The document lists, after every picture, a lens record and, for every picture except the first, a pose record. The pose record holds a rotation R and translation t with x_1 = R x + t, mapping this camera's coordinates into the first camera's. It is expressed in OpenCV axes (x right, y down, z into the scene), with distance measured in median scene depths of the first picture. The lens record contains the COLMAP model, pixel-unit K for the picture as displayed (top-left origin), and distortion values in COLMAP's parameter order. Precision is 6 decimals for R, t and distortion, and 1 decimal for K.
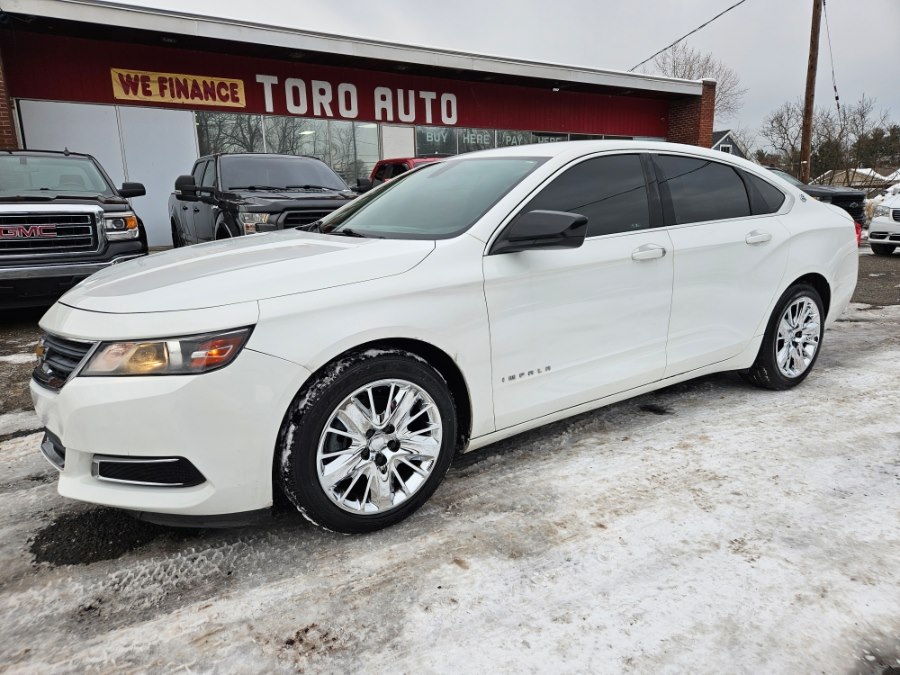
lens RADIAL K [[640.1, 0, 453.2], [0, 640.1, 347.8], [0, 0, 1]] dist [0.058611, -0.059296]
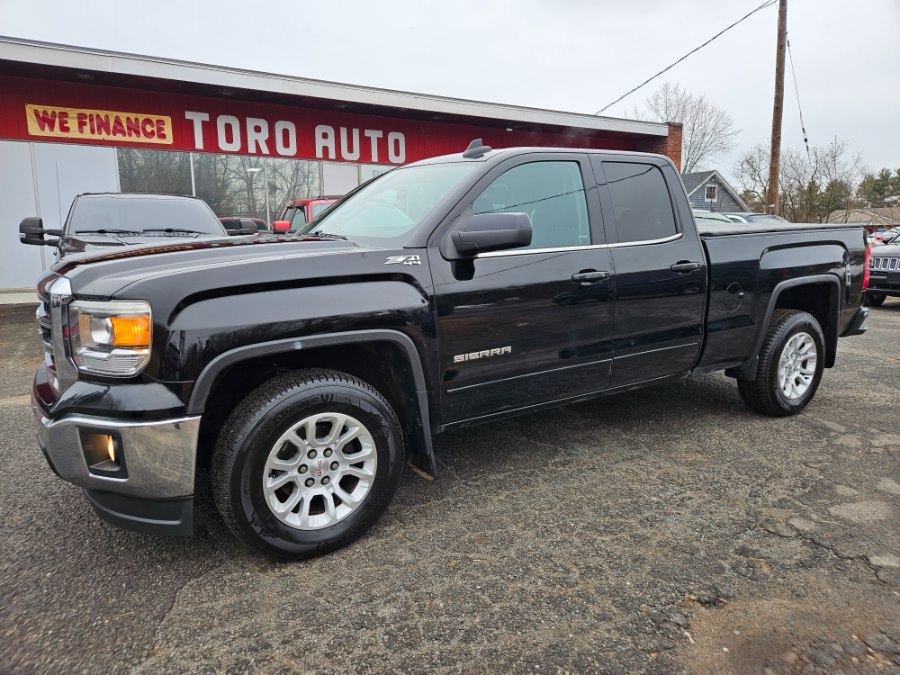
lens RADIAL K [[624.7, 0, 445.6], [0, 624.7, 332.2], [0, 0, 1]] dist [0.061090, -0.061430]
pose [[0.999169, 0.019653, -0.035701, 0.118095], [-0.021979, 0.997581, -0.065952, -0.033300], [0.034318, 0.066682, 0.997184, 0.078956]]
